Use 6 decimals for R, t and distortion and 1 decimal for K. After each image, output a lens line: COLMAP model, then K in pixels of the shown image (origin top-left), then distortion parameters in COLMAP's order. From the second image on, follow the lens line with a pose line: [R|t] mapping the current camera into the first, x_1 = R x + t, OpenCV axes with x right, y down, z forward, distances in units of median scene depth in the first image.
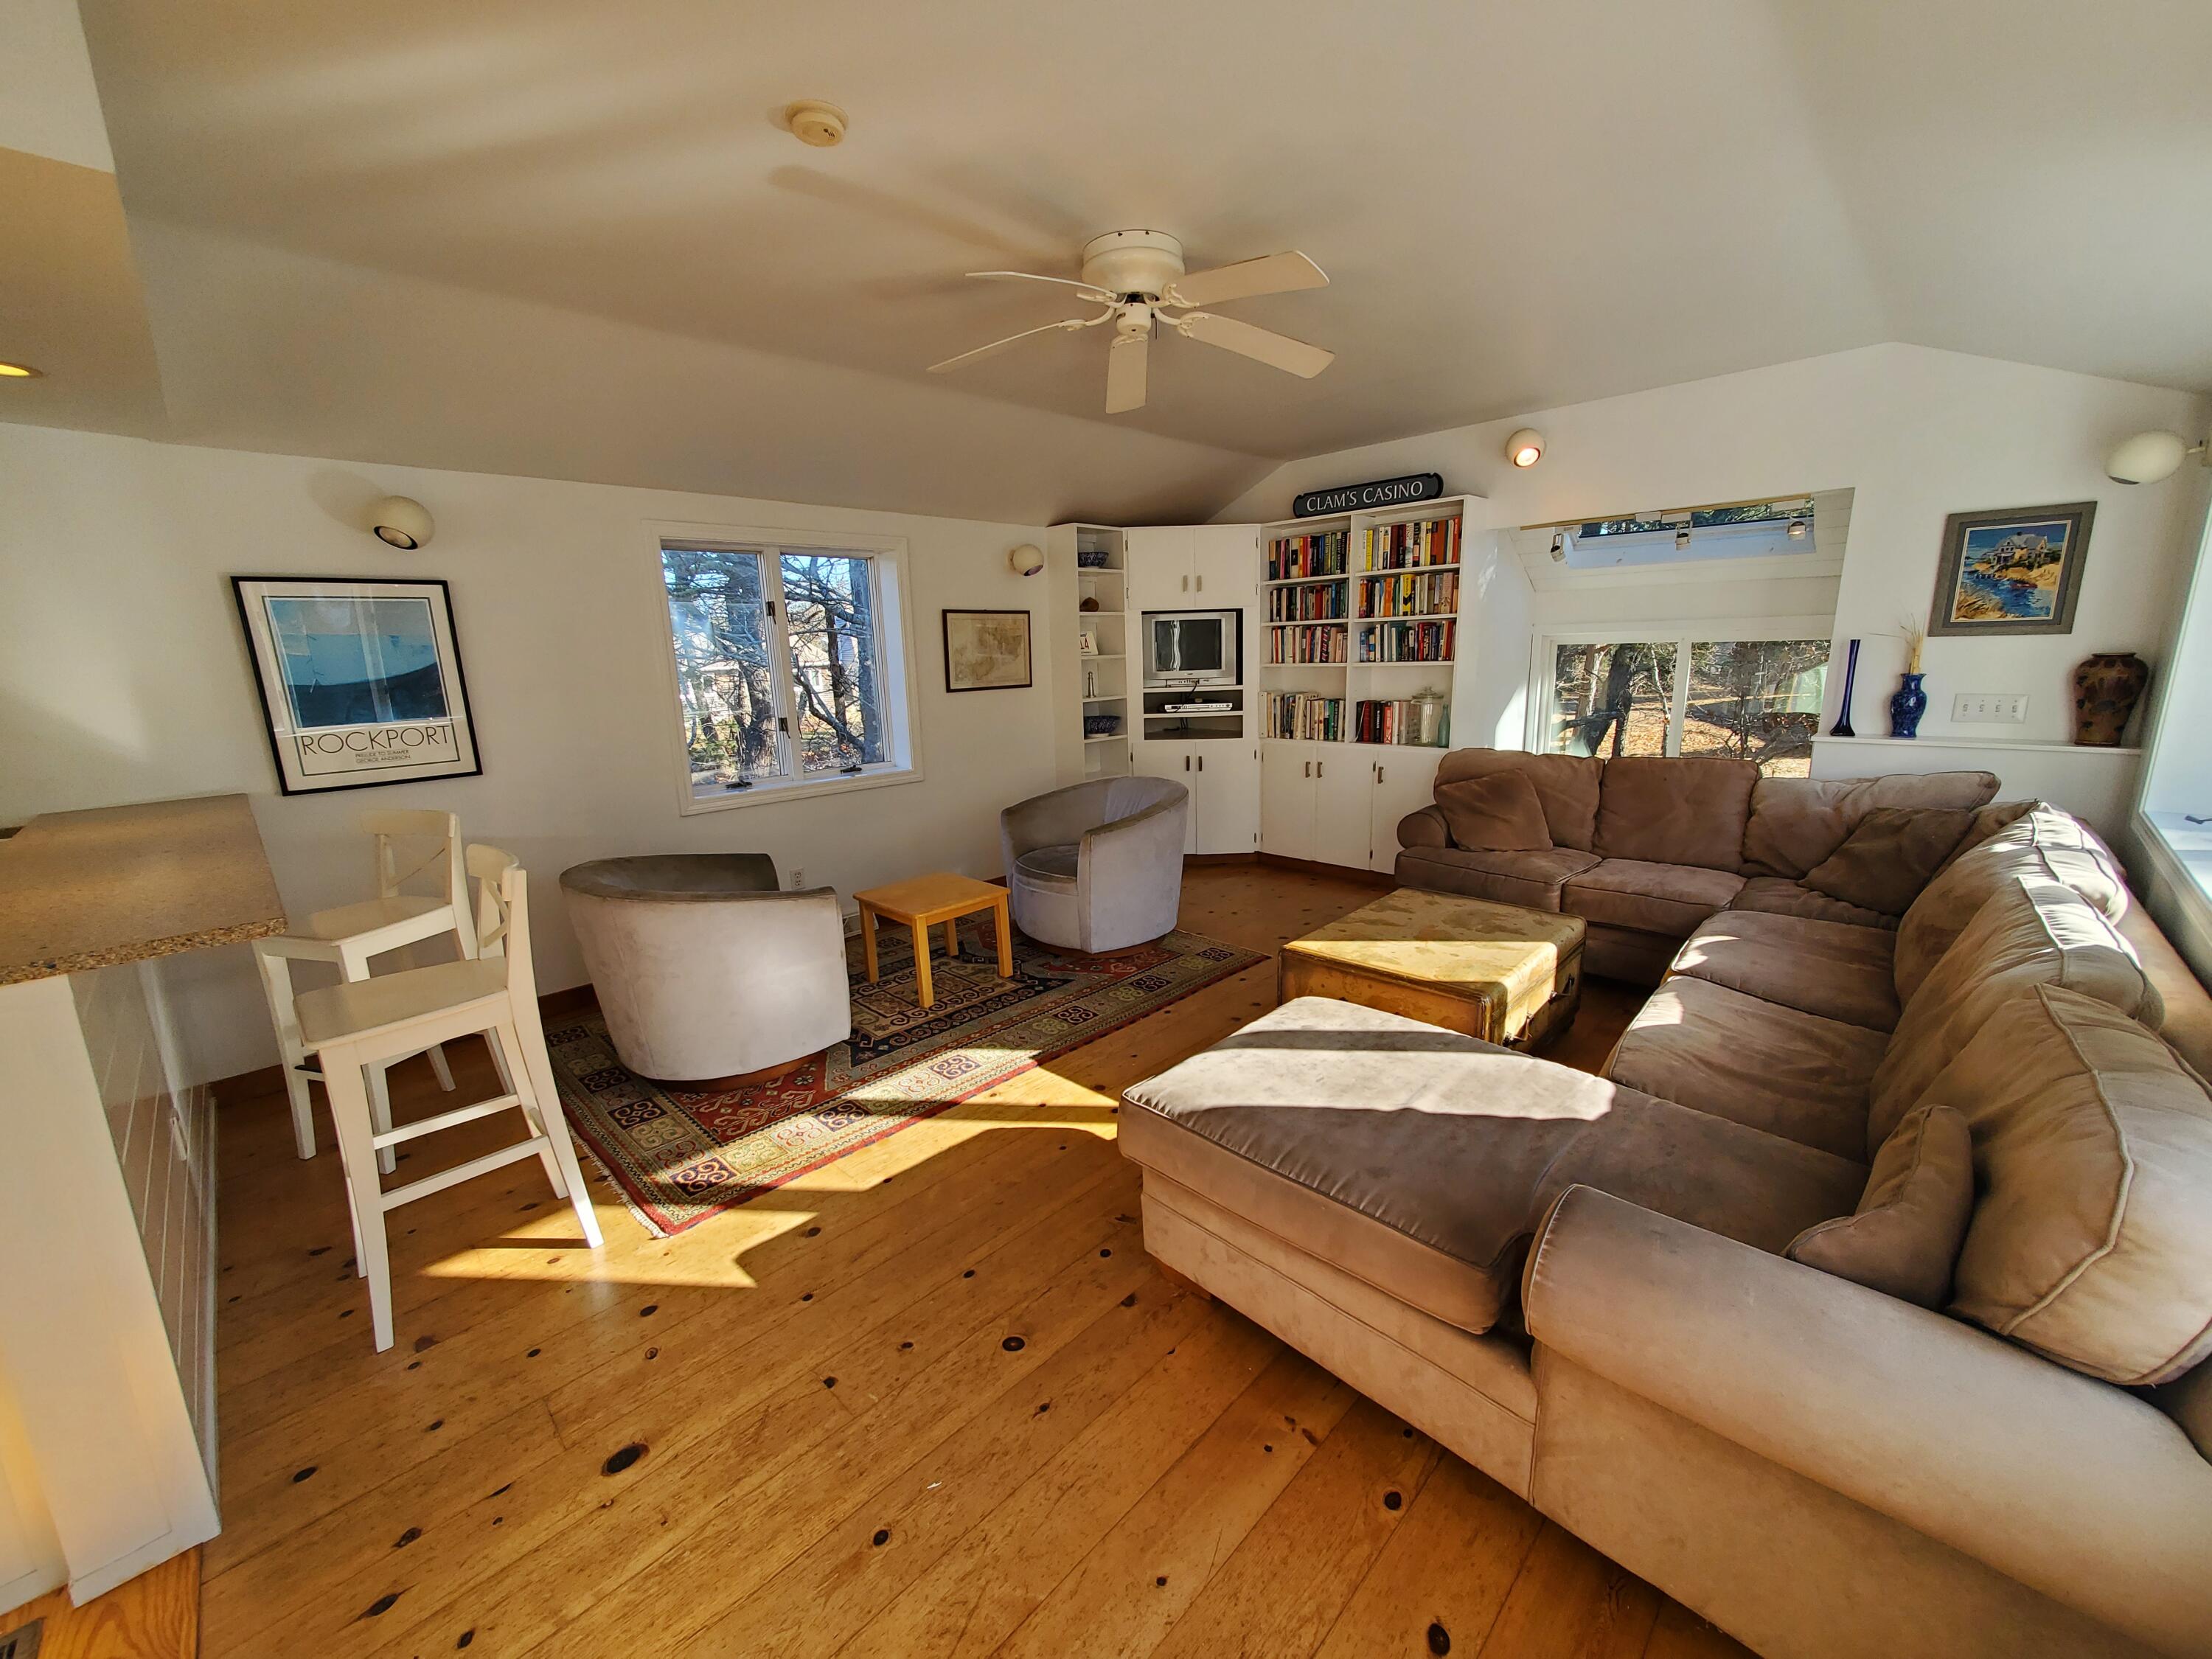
lens RADIAL K [[874.3, 0, 1104.2], [0, 874.3, 832.7], [0, 0, 1]] dist [0.001278, -0.000400]
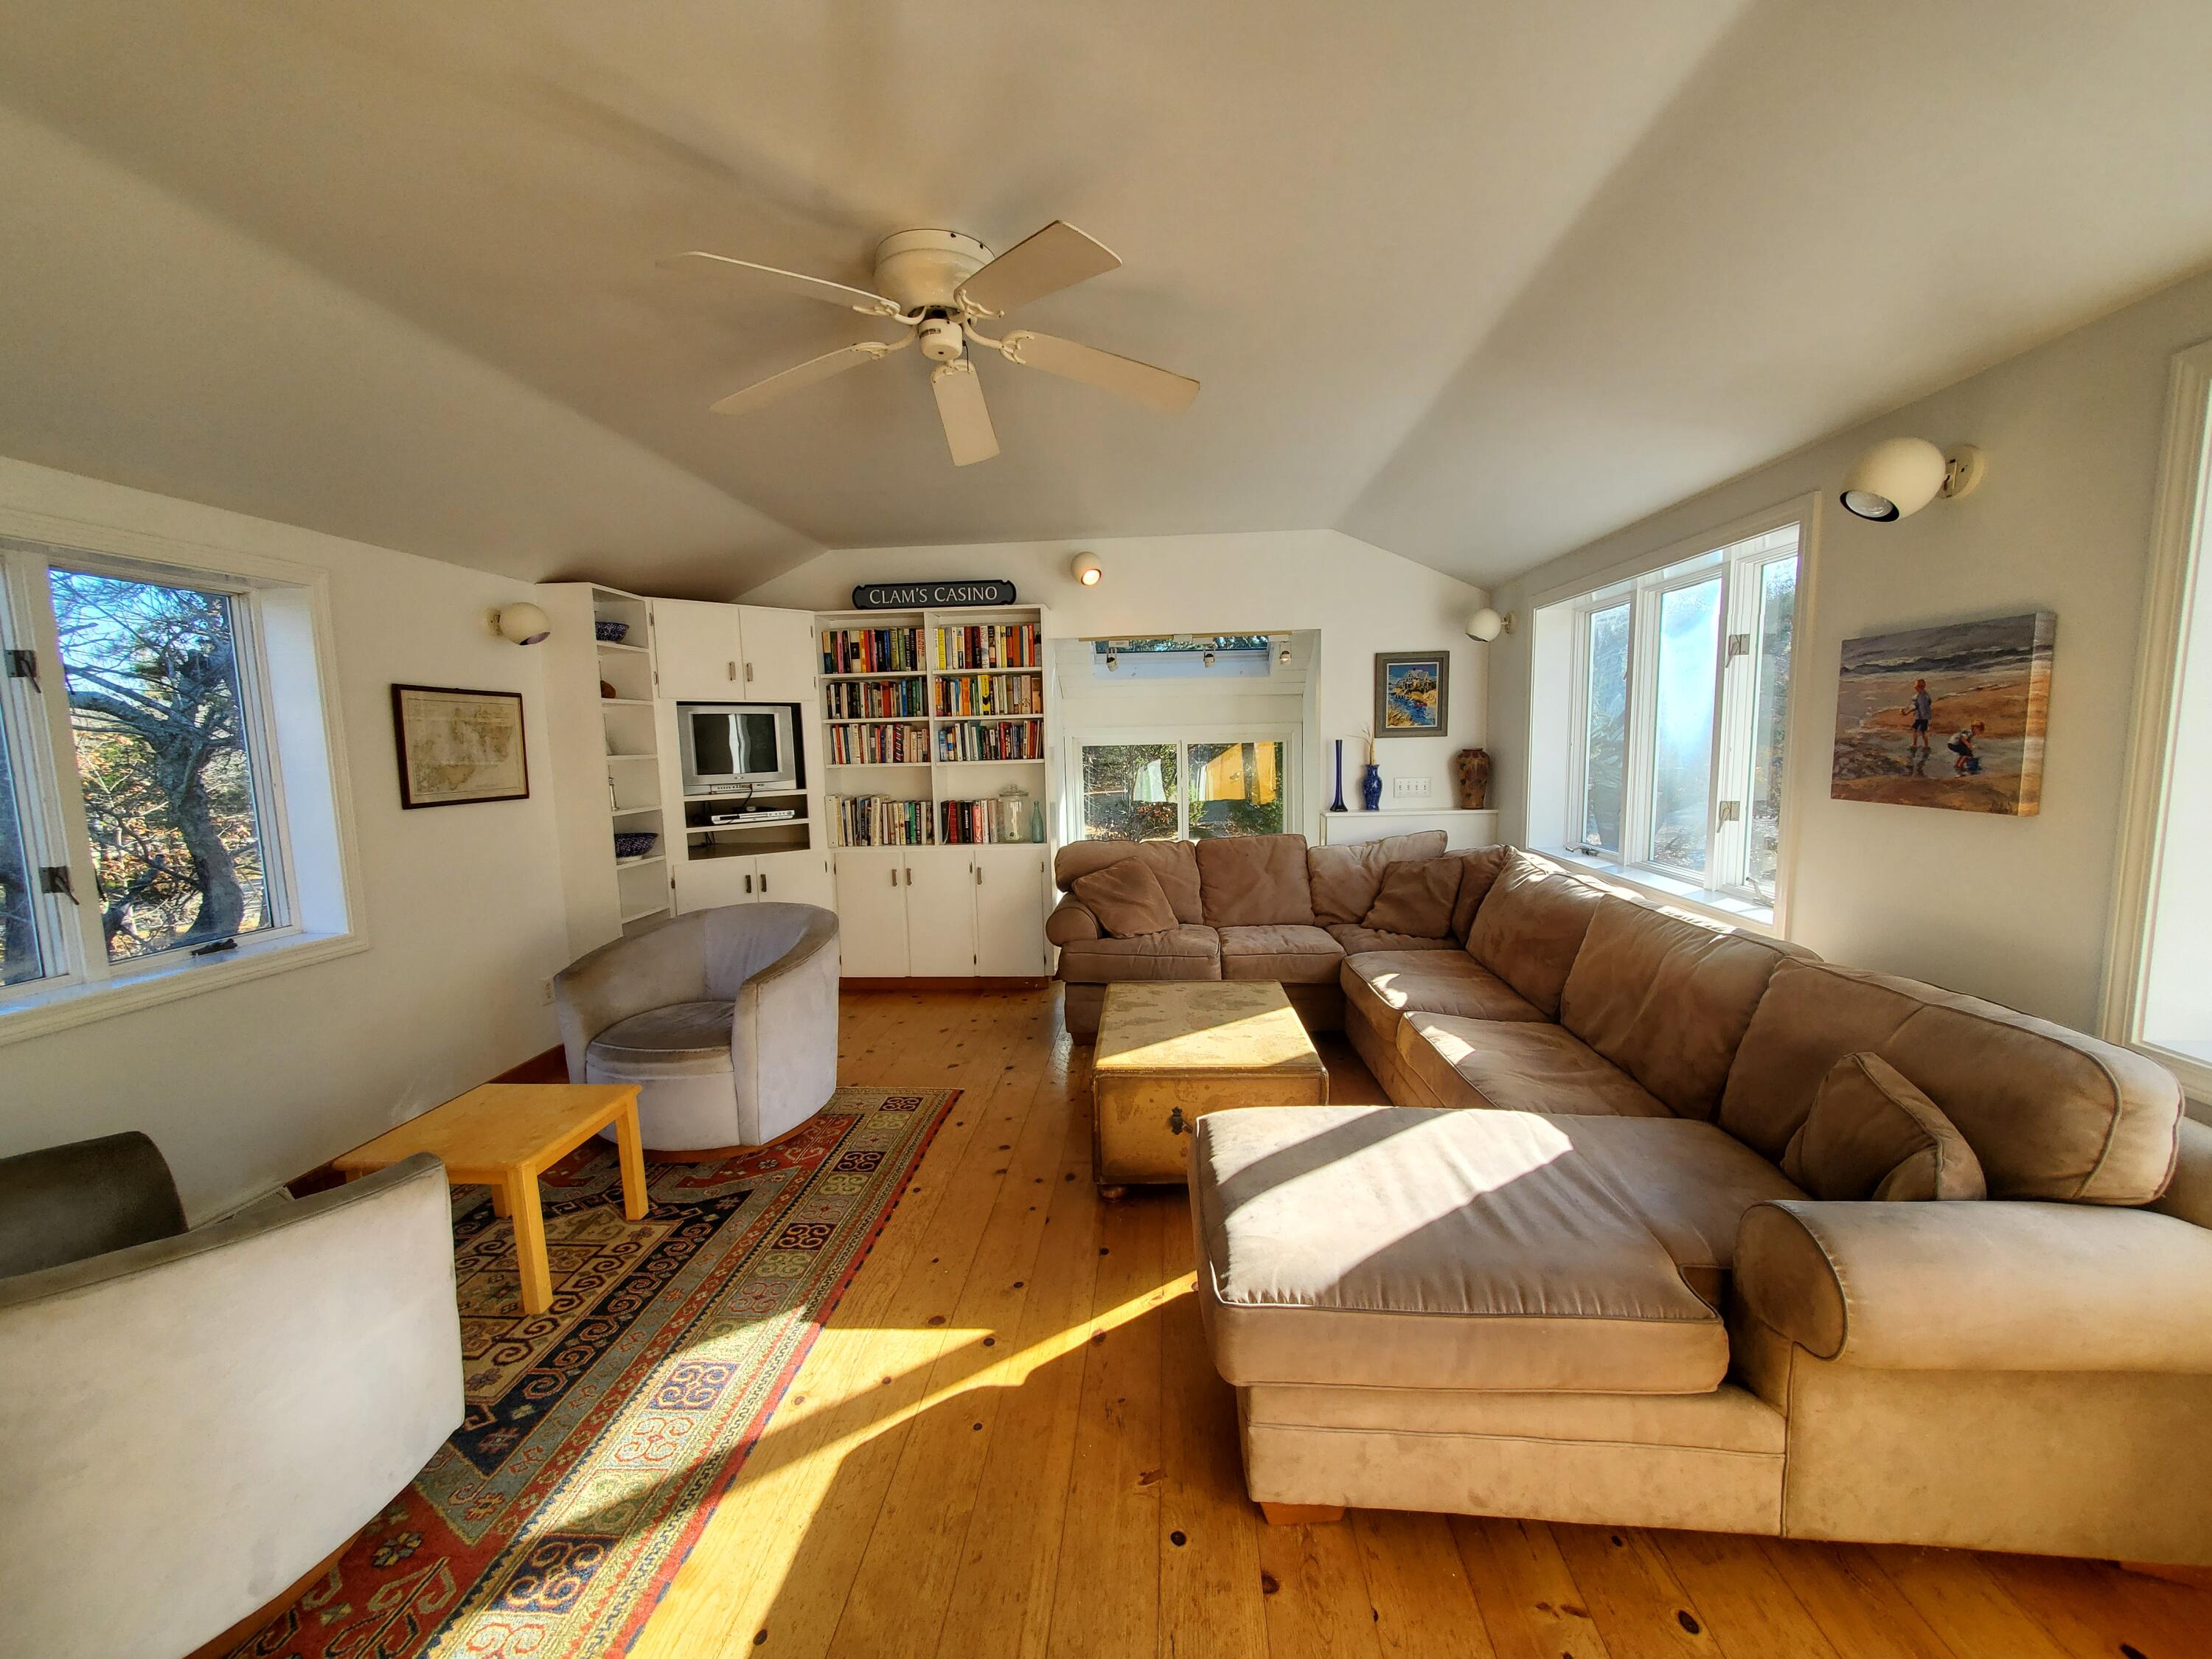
lens RADIAL K [[874.3, 0, 1110.0], [0, 874.3, 831.5], [0, 0, 1]] dist [0.001278, -0.000400]
pose [[0.754191, -0.056653, 0.654207, -0.284286], [0.137442, 0.987823, -0.072904, -0.032869], [-0.642110, 0.144899, 0.752794, 0.236758]]
